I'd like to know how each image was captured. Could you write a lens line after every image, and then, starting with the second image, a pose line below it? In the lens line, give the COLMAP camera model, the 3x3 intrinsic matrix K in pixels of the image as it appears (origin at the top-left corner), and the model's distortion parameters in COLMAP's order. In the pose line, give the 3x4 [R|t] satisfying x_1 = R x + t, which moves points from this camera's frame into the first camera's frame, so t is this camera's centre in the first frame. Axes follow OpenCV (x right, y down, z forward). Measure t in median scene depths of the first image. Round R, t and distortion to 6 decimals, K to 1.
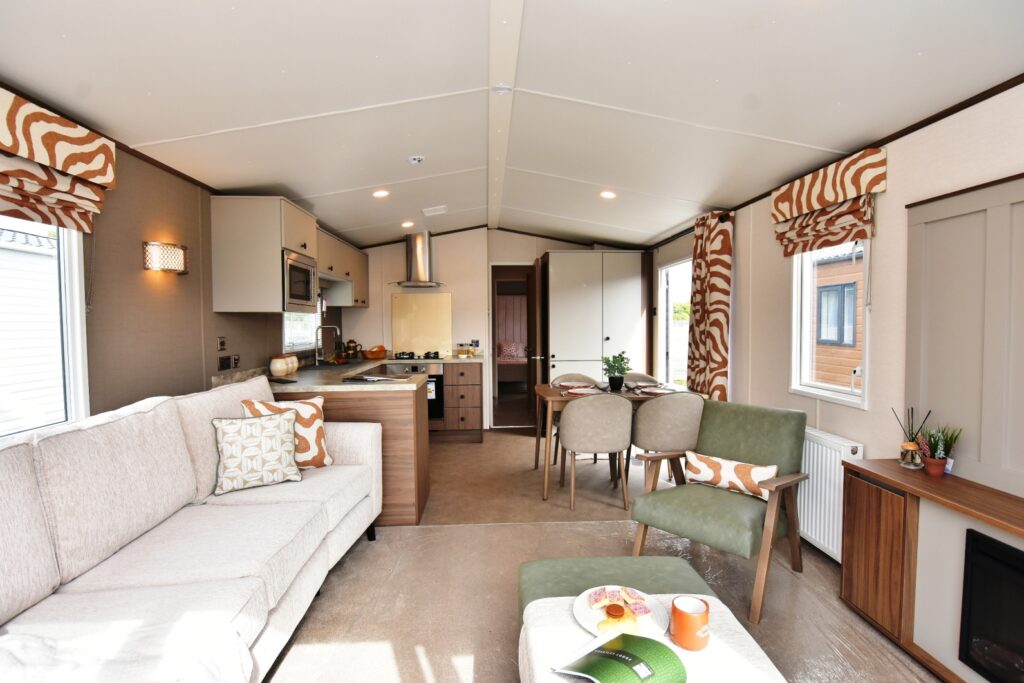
lens RADIAL K [[492.5, 0, 512.3], [0, 492.5, 343.0], [0, 0, 1]] dist [-0.003136, -0.006728]
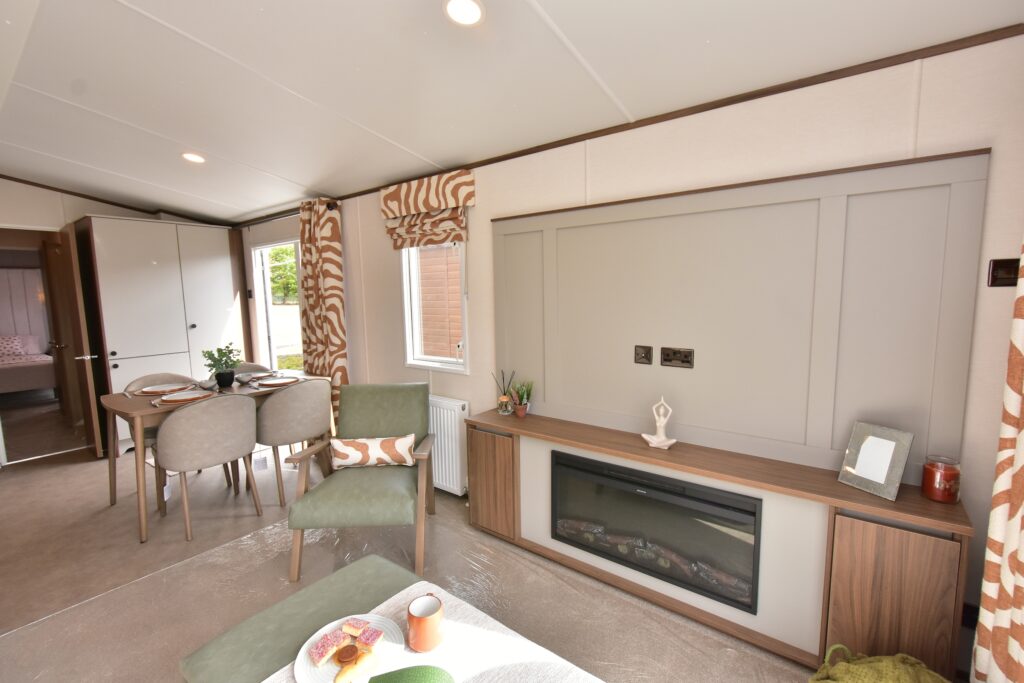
lens RADIAL K [[446.5, 0, 512.7], [0, 446.5, 341.1], [0, 0, 1]] dist [-0.000868, -0.003106]
pose [[0.646900, -0.090672, 0.757165, -0.074135], [0.047364, 0.995766, 0.078779, -0.033336], [-0.761102, -0.015100, 0.648456, 0.120157]]
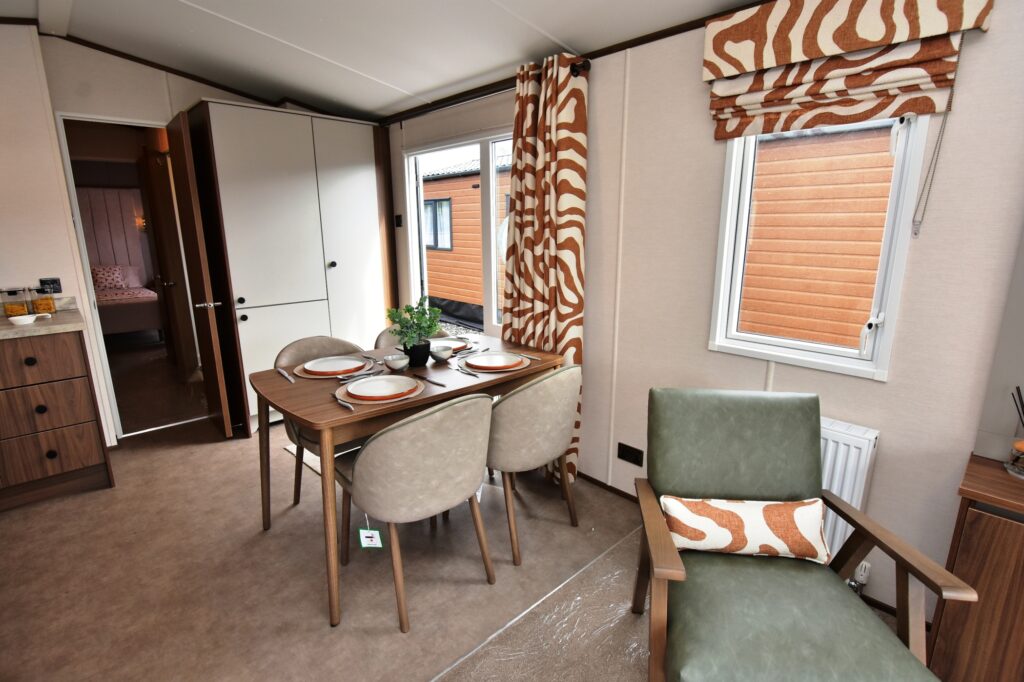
lens RADIAL K [[492.5, 0, 512.7], [0, 492.5, 340.2], [0, 0, 1]] dist [-0.003136, -0.006728]
pose [[0.761305, -0.141780, 0.632703, -0.080855], [0.024735, 0.981441, 0.190164, -0.051308], [-0.647922, -0.129123, 0.750683, 0.682536]]
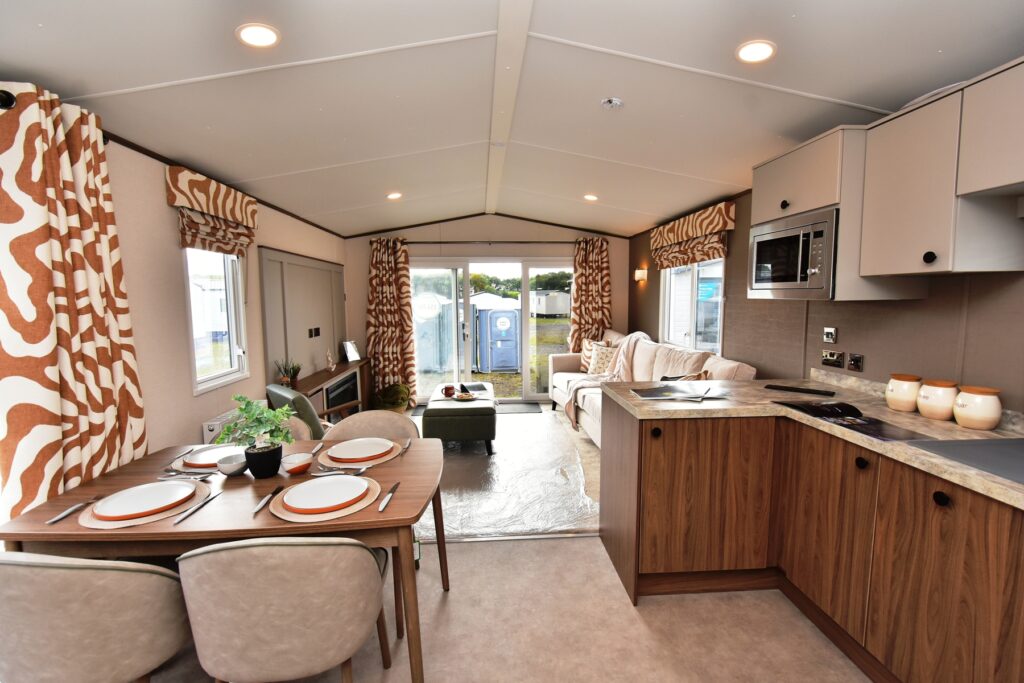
lens RADIAL K [[446.5, 0, 511.5], [0, 446.5, 339.6], [0, 0, 1]] dist [-0.000868, -0.003106]
pose [[-0.999656, 0.017597, -0.019429, -0.019254], [0.014730, 0.990192, 0.138938, -0.115449], [0.021683, 0.138604, -0.990110, 1.880194]]
